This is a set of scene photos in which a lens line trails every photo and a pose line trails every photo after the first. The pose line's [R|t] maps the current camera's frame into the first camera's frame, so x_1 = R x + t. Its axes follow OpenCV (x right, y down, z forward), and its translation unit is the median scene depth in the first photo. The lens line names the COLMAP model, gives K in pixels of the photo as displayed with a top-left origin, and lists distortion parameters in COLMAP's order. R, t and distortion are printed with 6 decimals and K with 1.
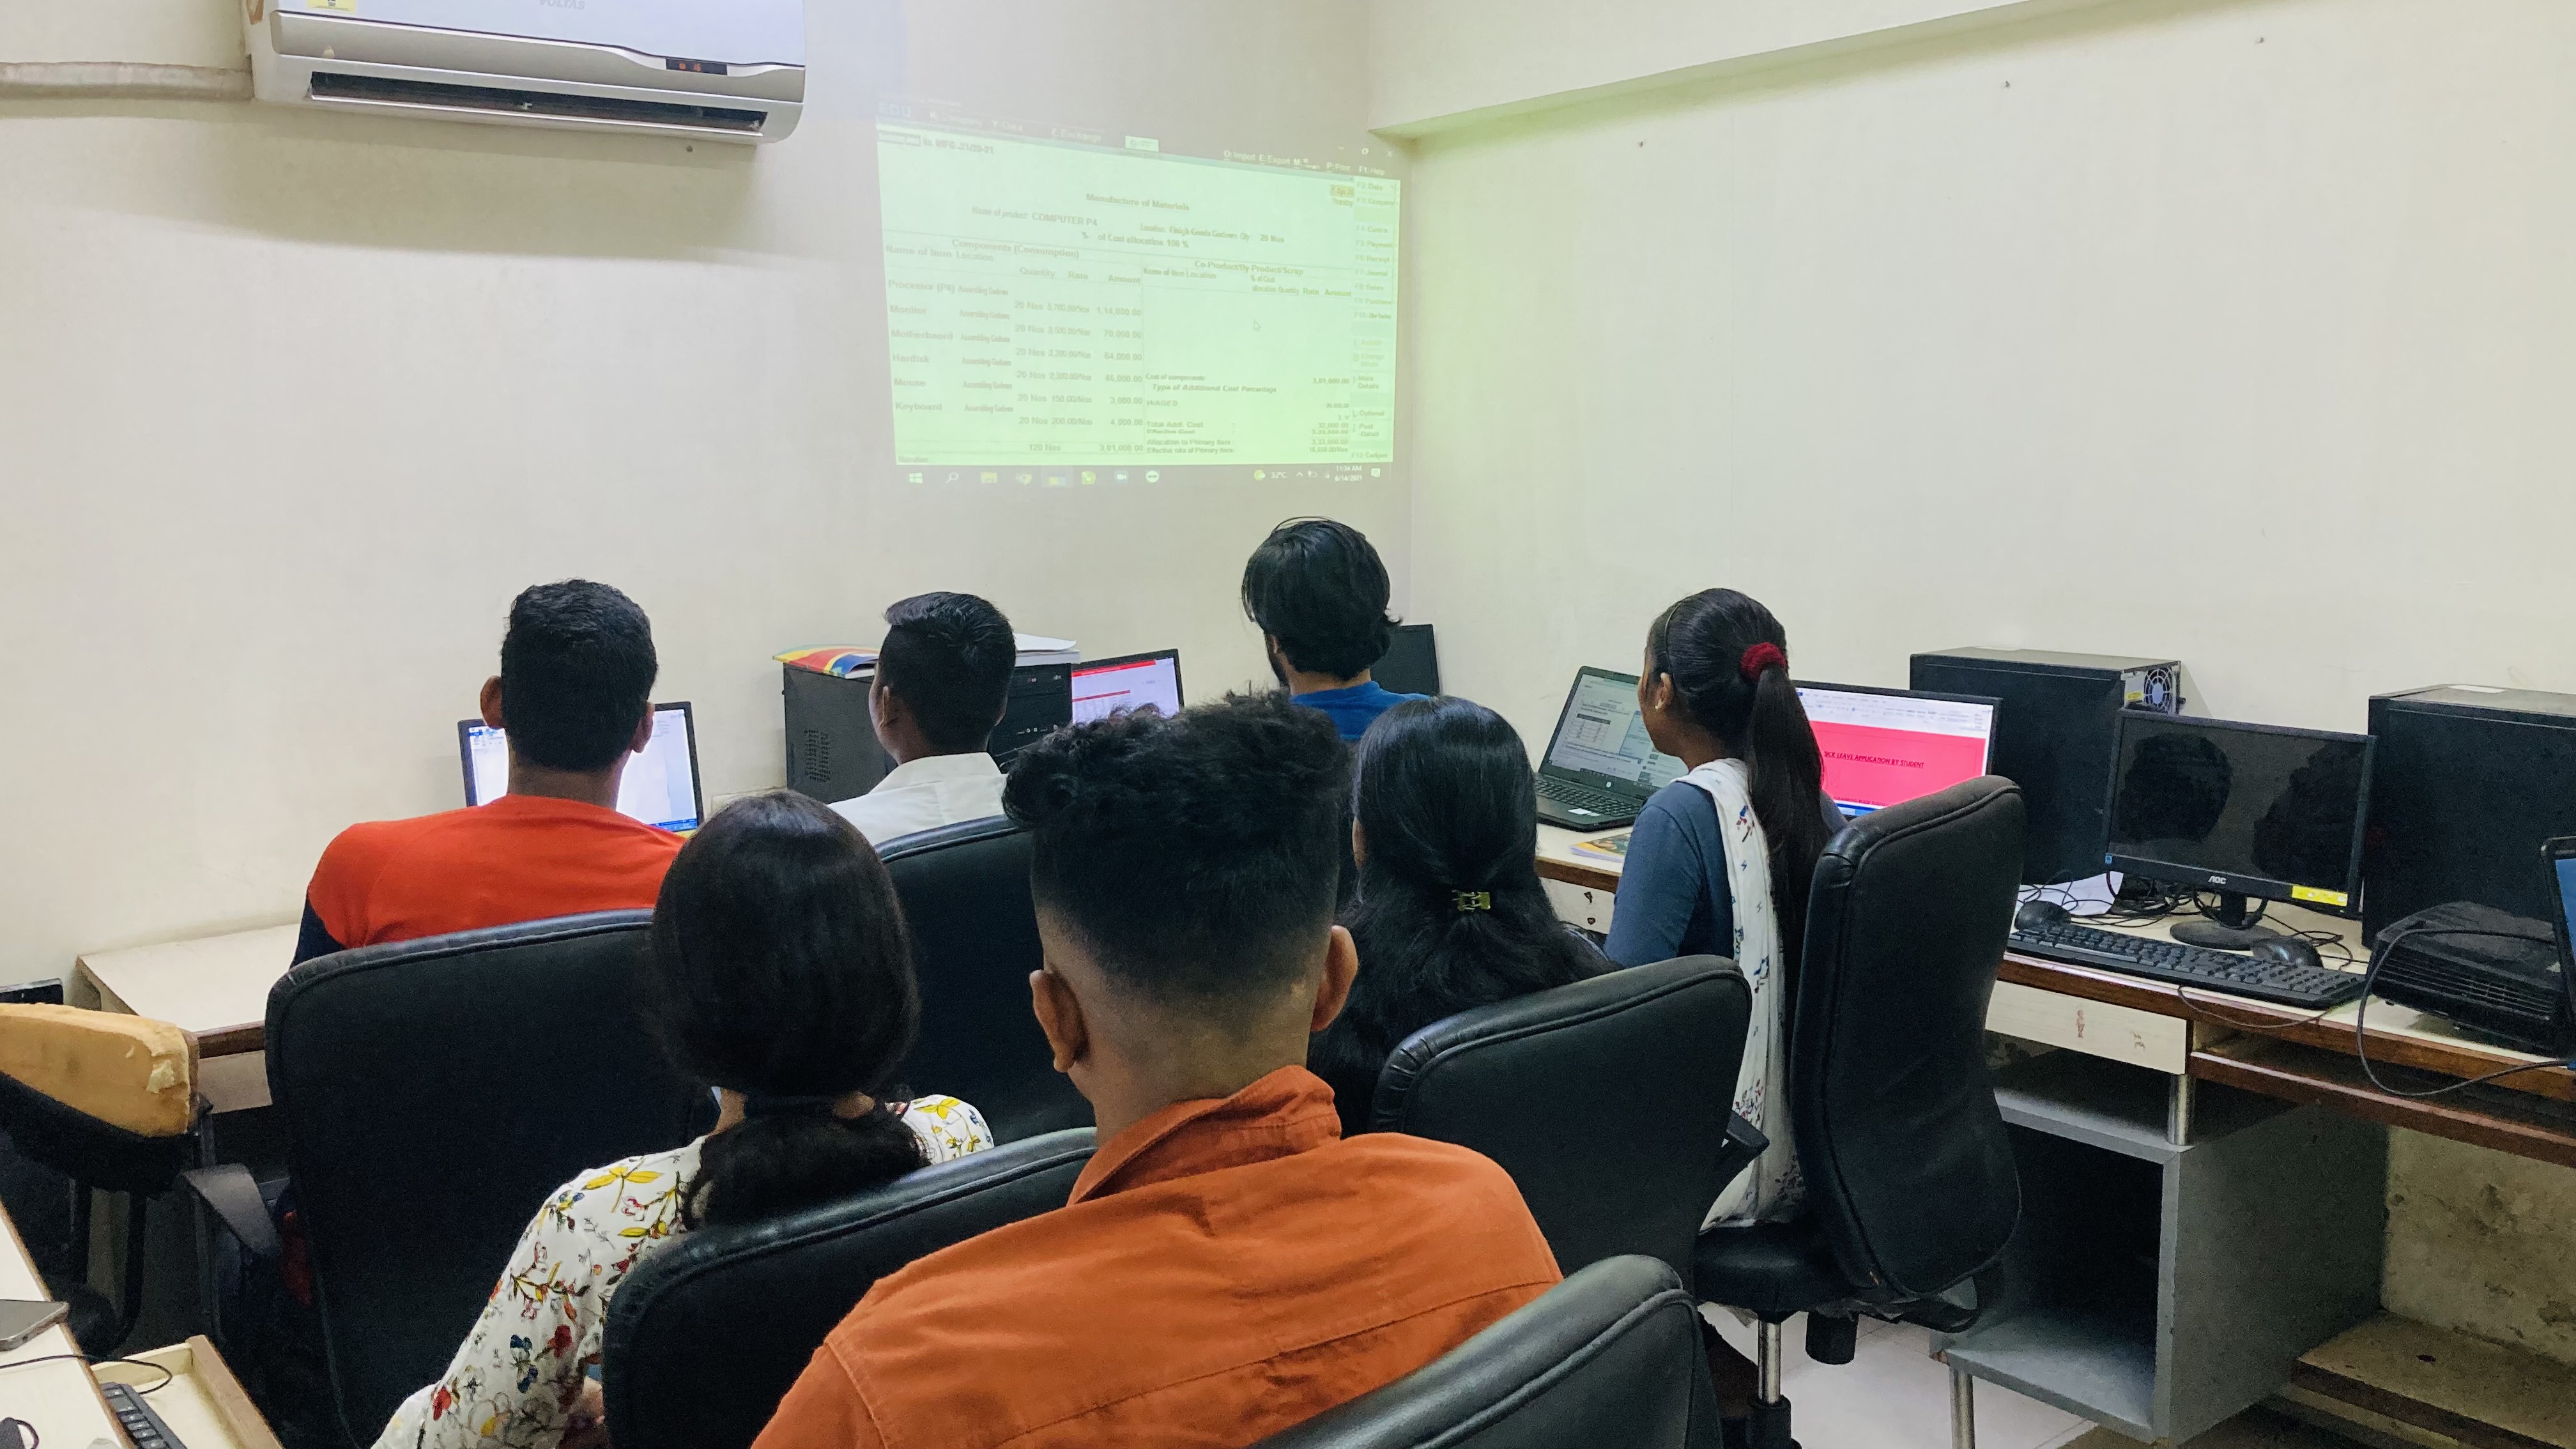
lens RADIAL K [[2121.6, 0, 1290.4], [0, 2121.6, 707.5], [0, 0, 1]] dist [0.055790, -0.032193]
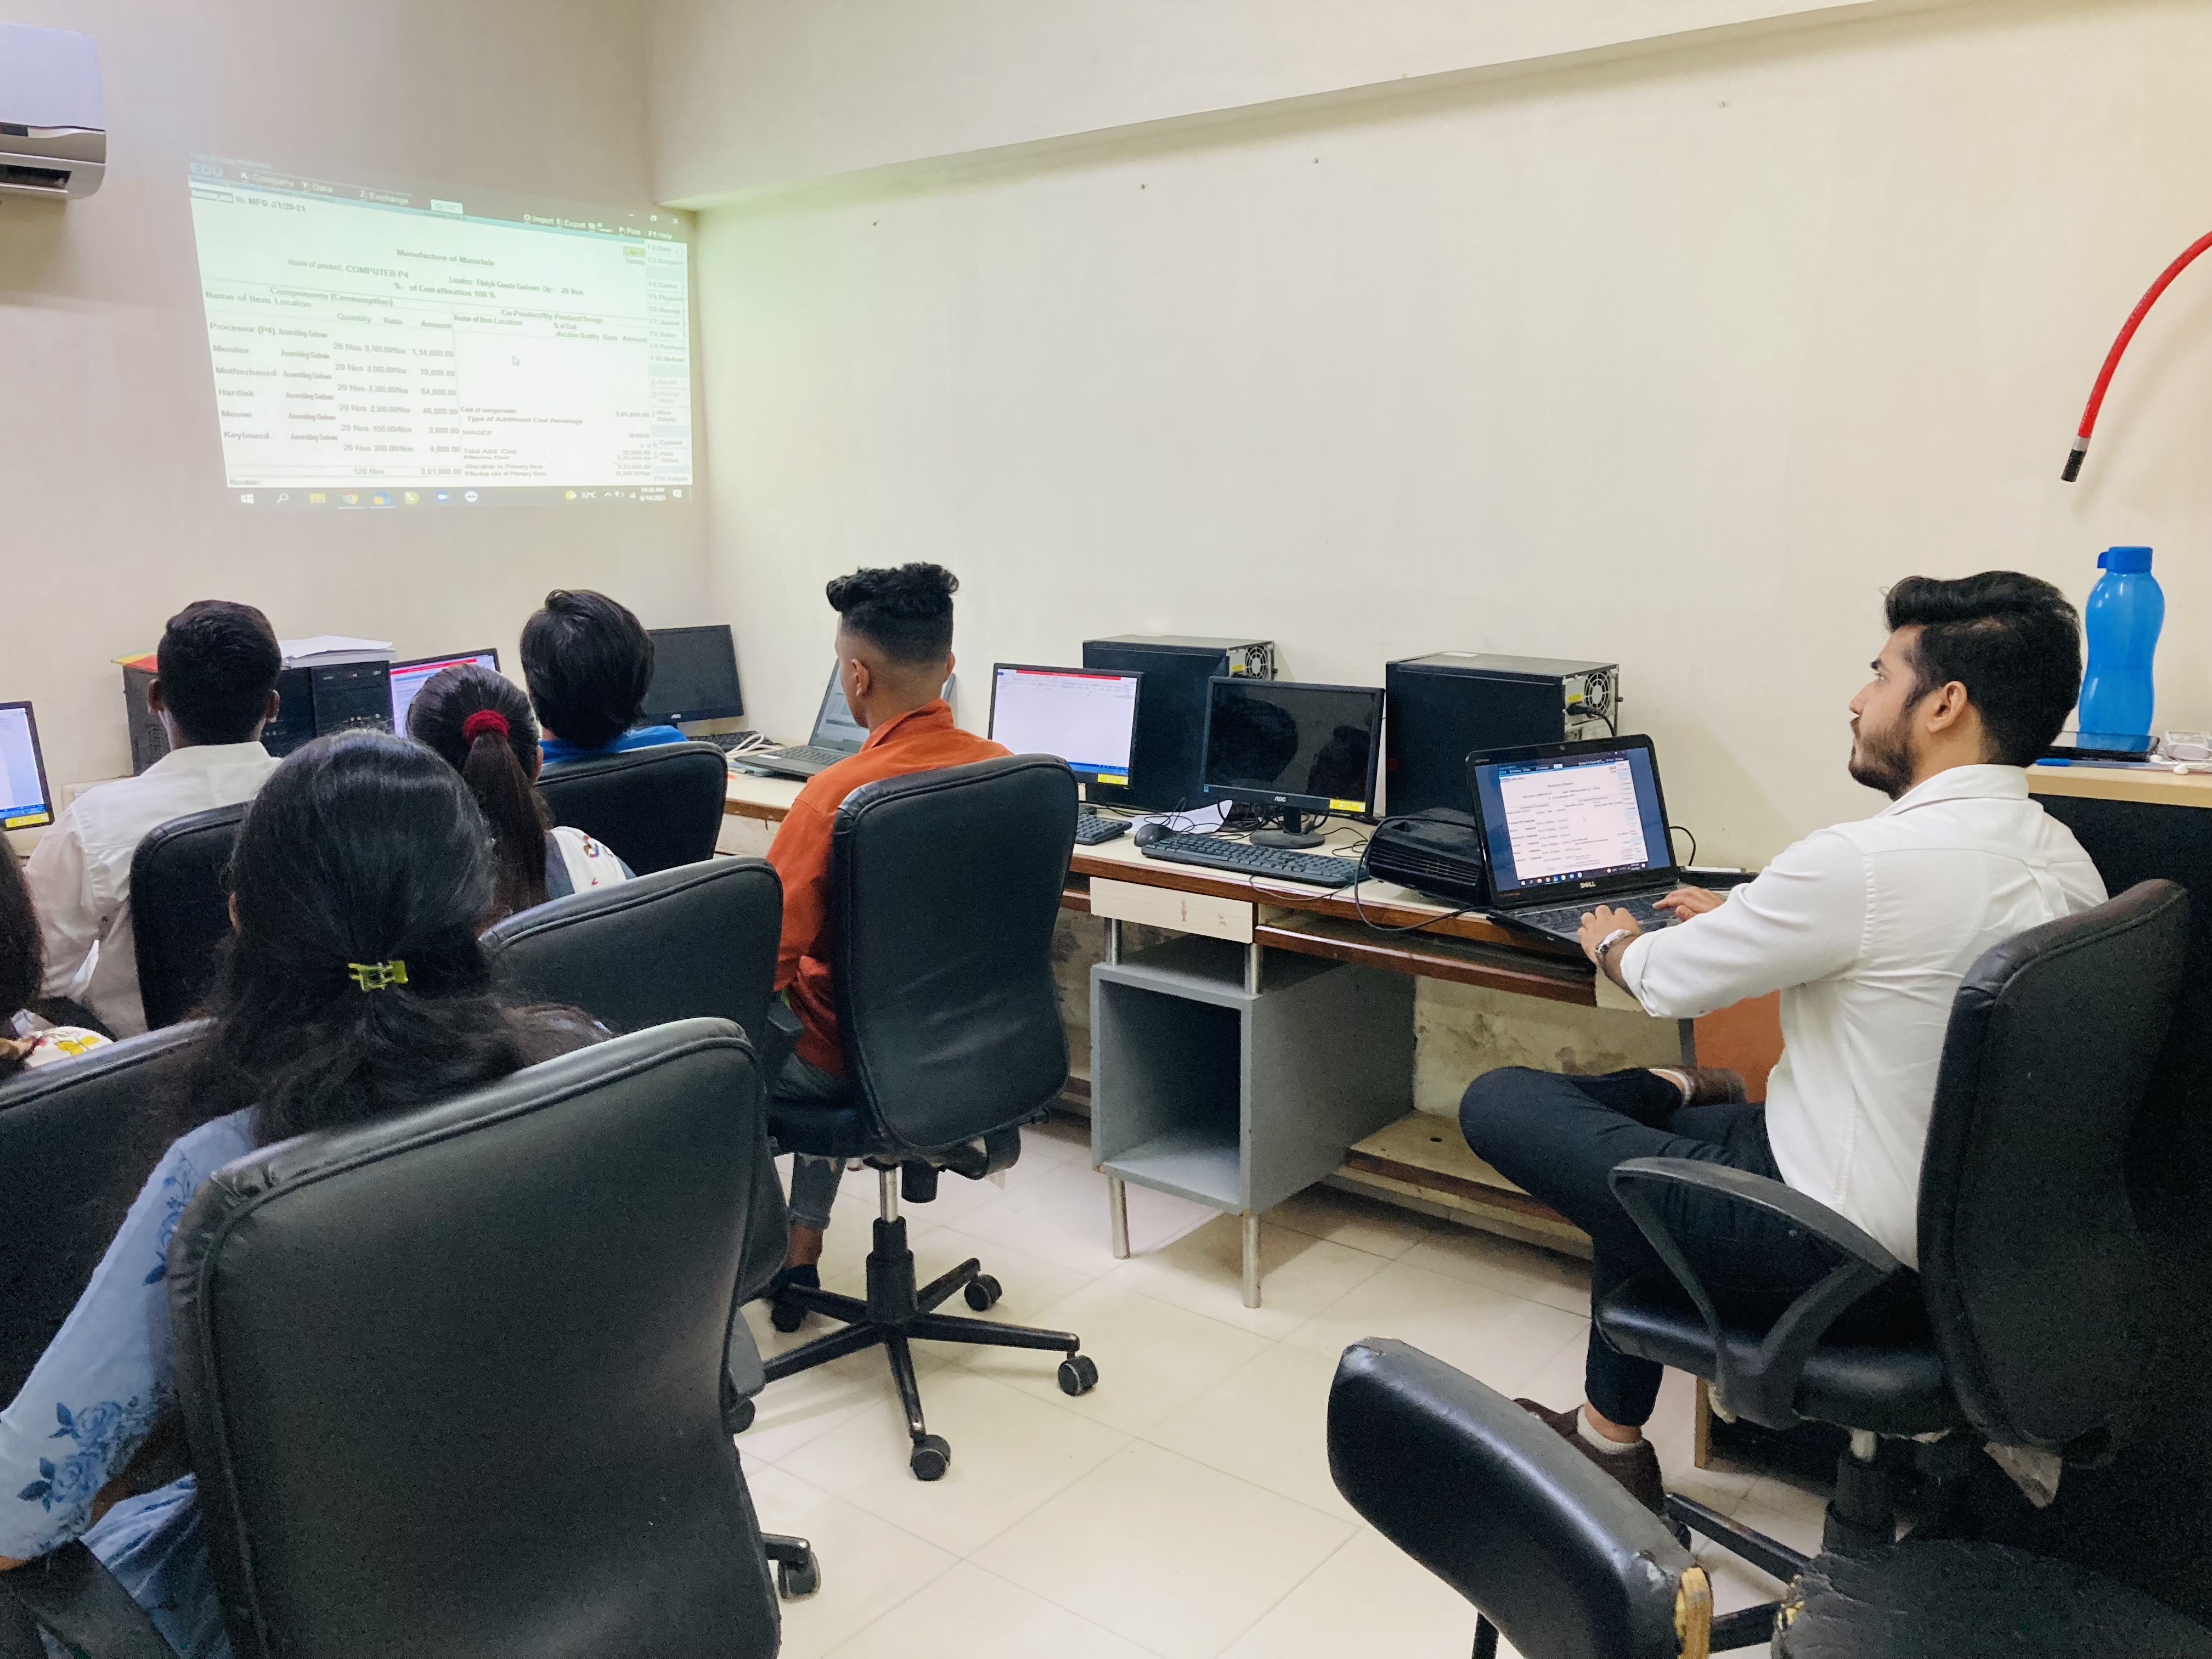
lens RADIAL K [[1862.8, 0, 1081.1], [0, 1862.8, 802.7], [0, 0, 1]] dist [0.051338, -0.006122]
pose [[0.979480, -0.036442, 0.198218, 0.070860], [0.025293, 0.997967, 0.058493, 0.009555], [-0.199946, -0.052280, 0.978411, -0.113286]]
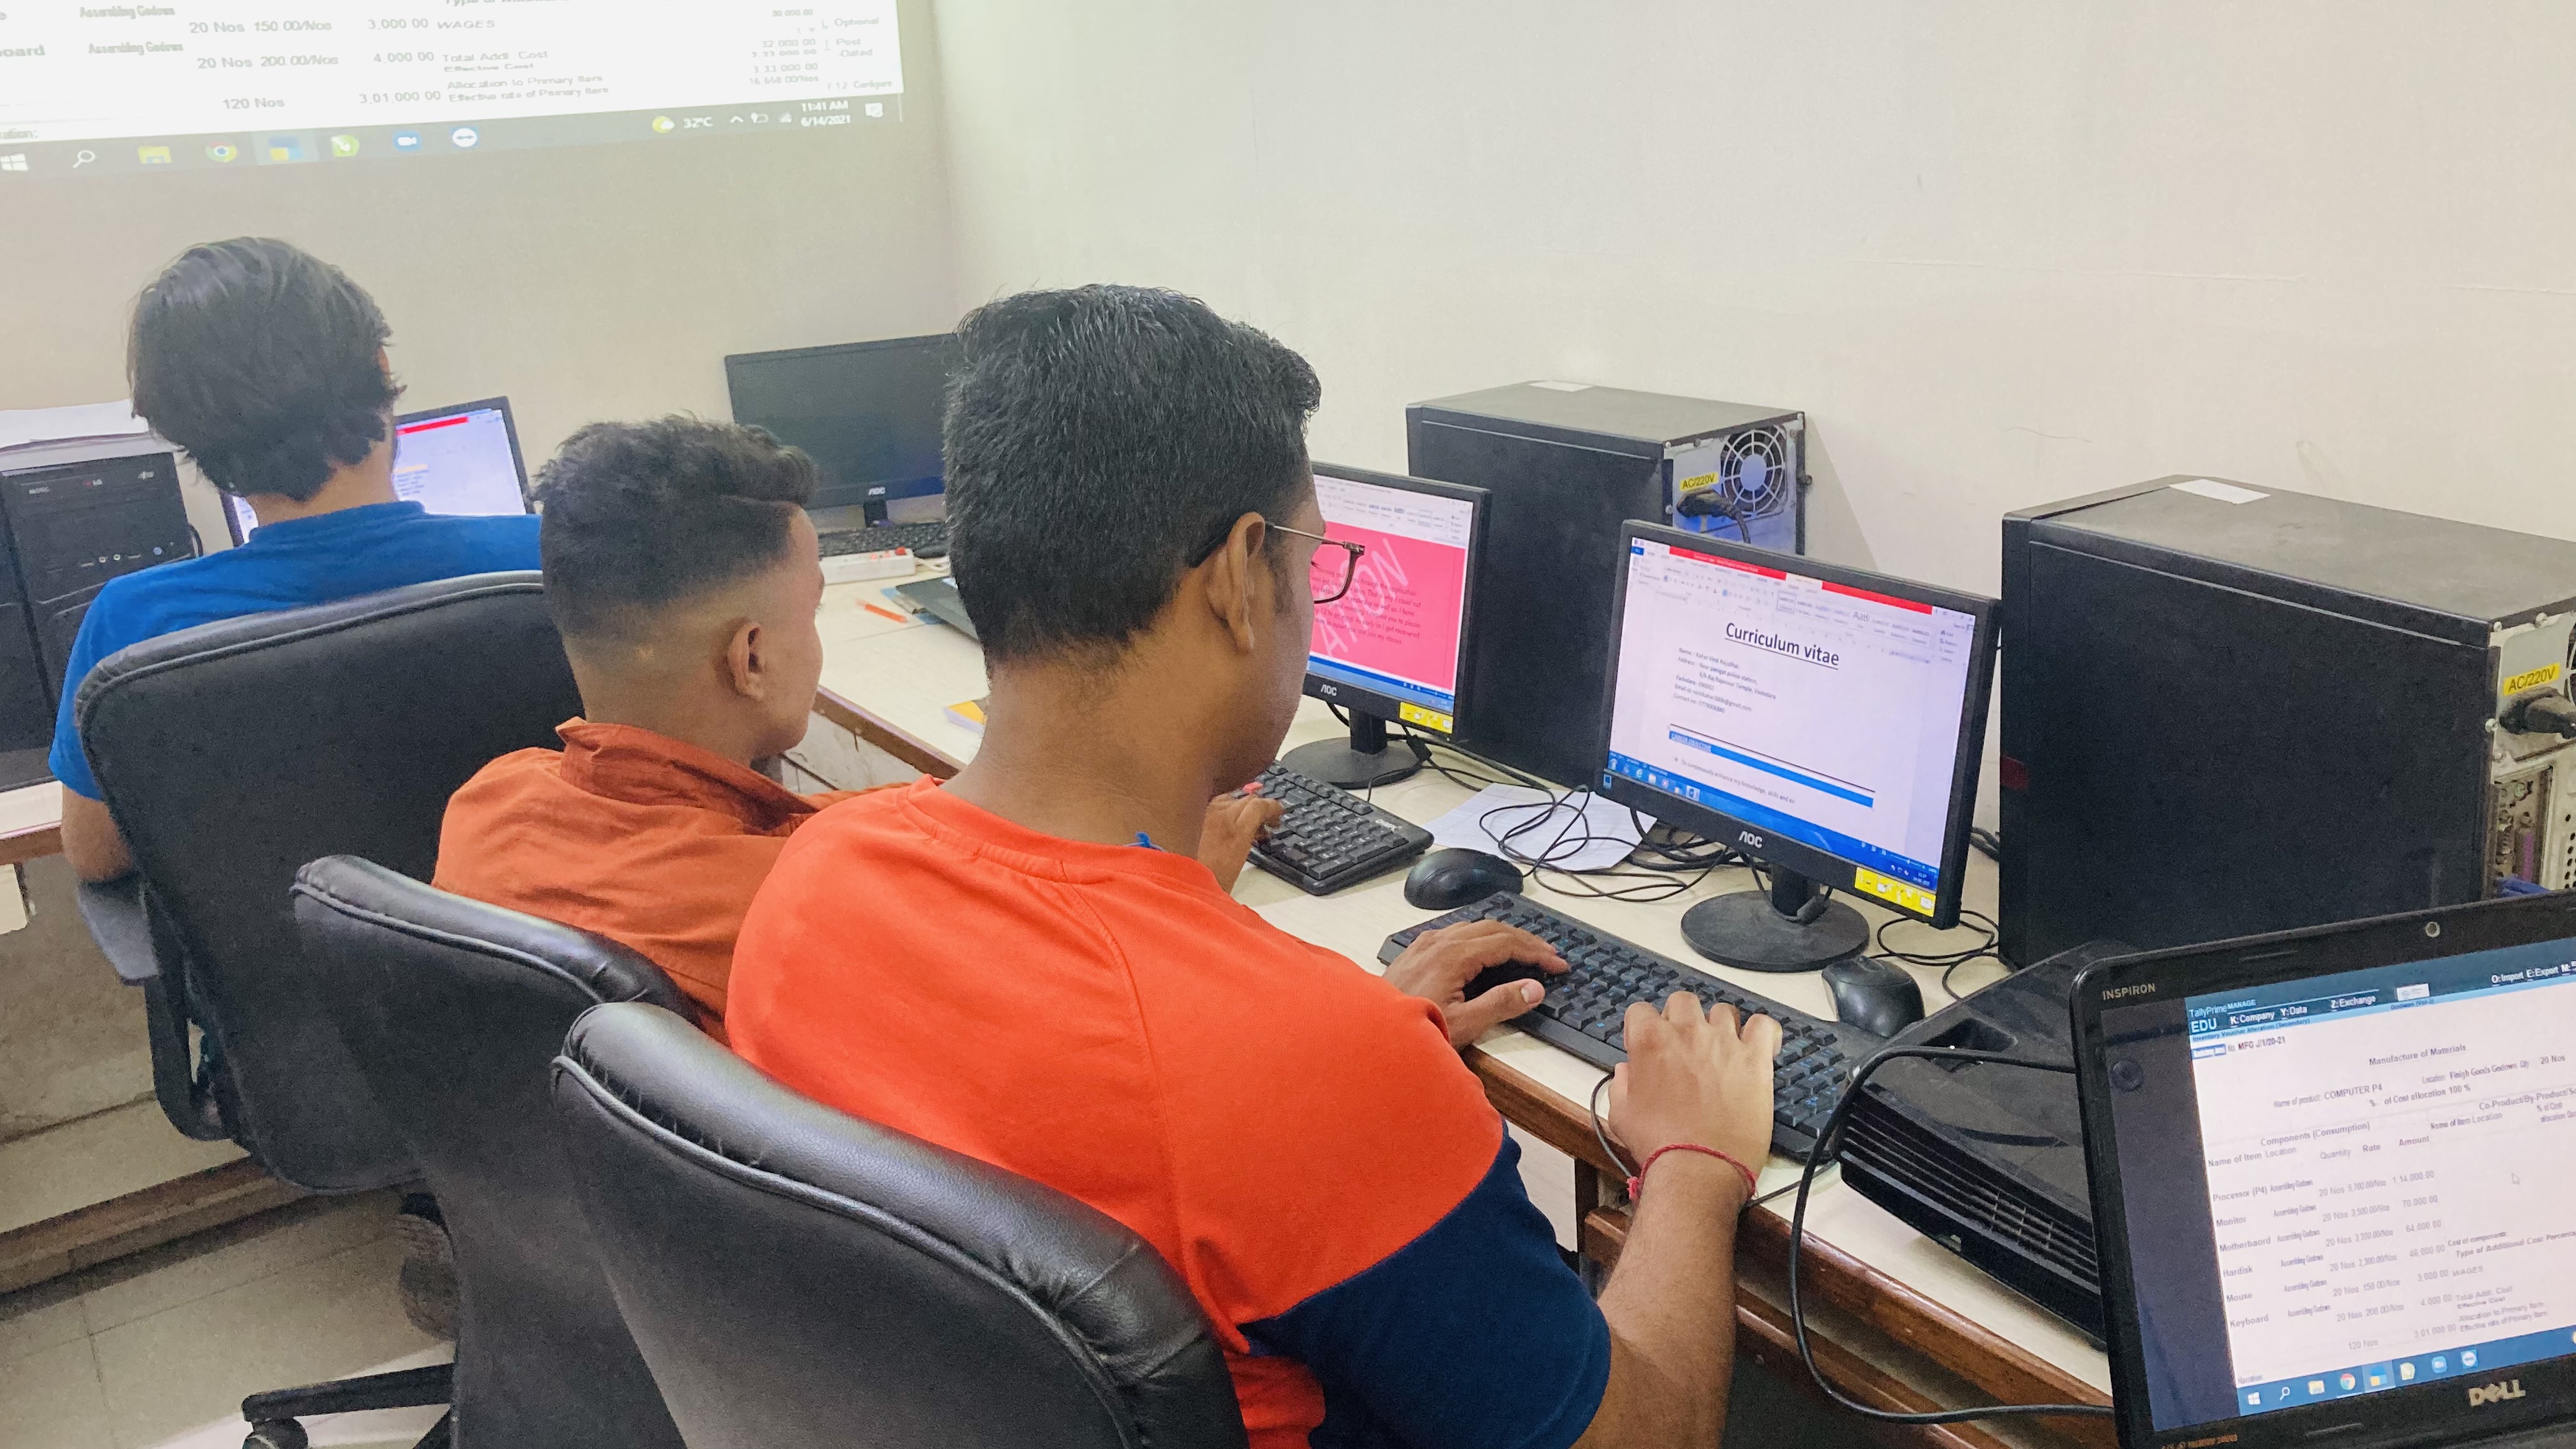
lens RADIAL K [[2121.6, 0, 1289.7], [0, 2121.6, 663.5], [0, 0, 1]] dist [0.055790, -0.032193]
pose [[0.994533, -0.024915, -0.101408, 0.357303], [0.041153, 0.986041, 0.161335, -0.057121], [0.095972, -0.164626, 0.981676, 0.434279]]
